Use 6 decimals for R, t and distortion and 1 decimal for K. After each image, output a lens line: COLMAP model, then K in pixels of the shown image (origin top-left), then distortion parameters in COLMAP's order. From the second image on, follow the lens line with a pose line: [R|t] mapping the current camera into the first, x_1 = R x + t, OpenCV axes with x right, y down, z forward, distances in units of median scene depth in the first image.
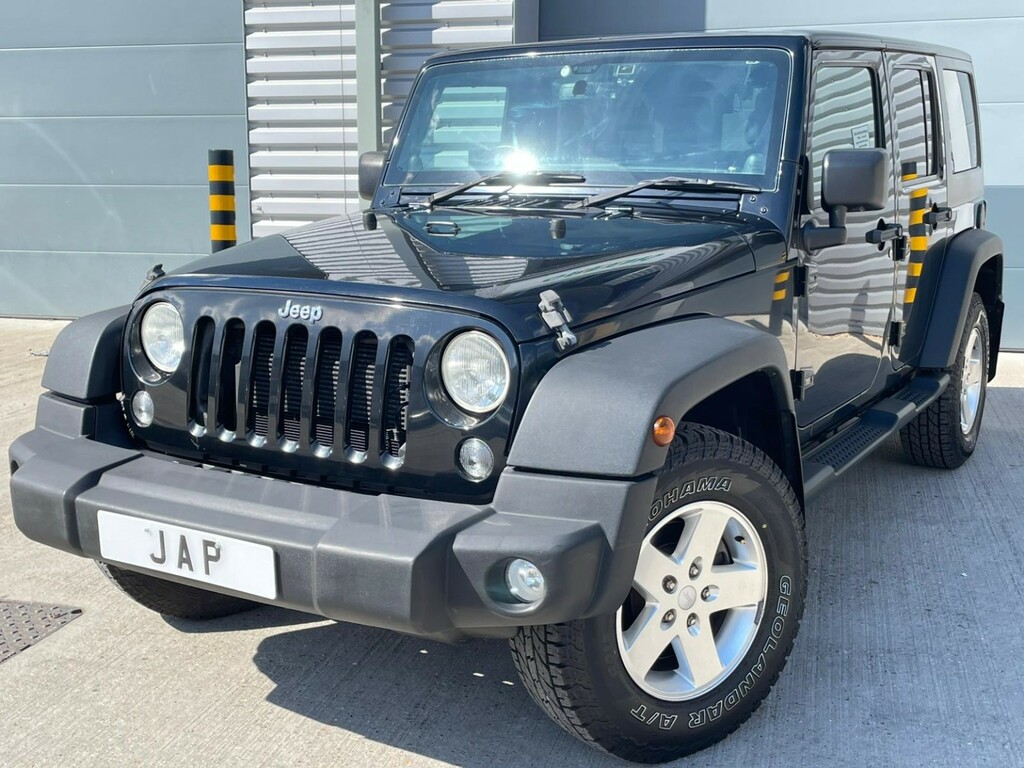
lens RADIAL K [[1218.5, 0, 509.3], [0, 1218.5, 357.4], [0, 0, 1]] dist [0.085798, -0.179561]
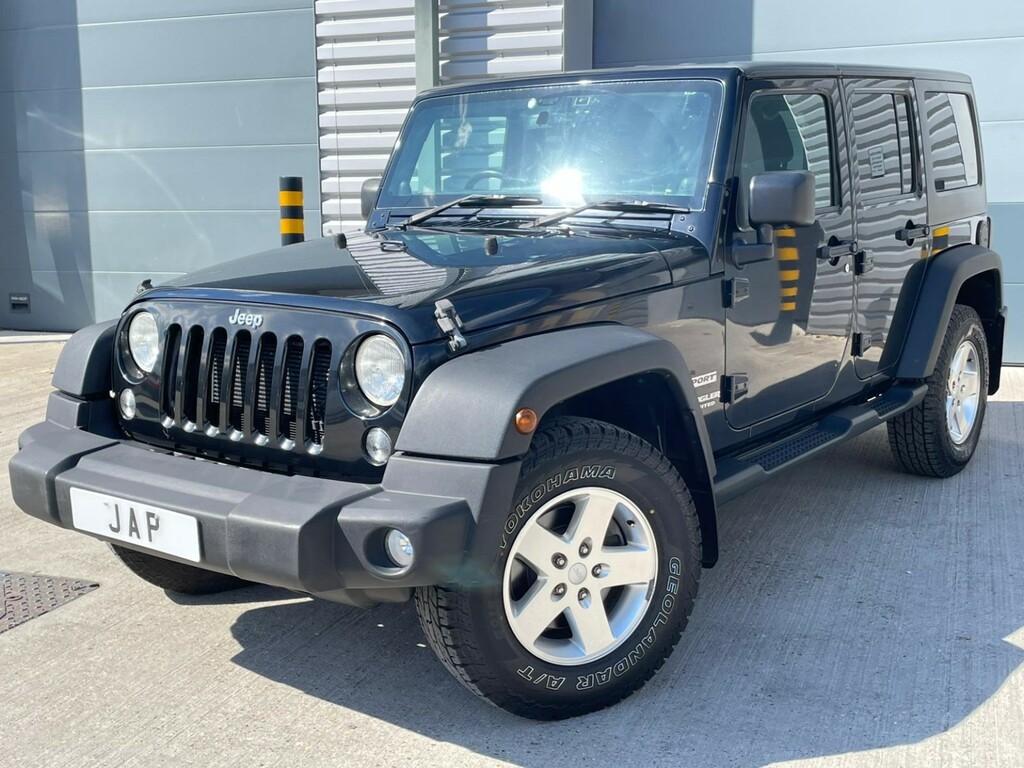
lens RADIAL K [[1218.5, 0, 509.3], [0, 1218.5, 357.4], [0, 0, 1]] dist [0.085798, -0.179561]
pose [[0.994105, 0.003233, -0.108376, 0.187579], [-0.005061, 0.999849, -0.016598, 0.015626], [0.108306, 0.017049, 0.993971, -0.113517]]
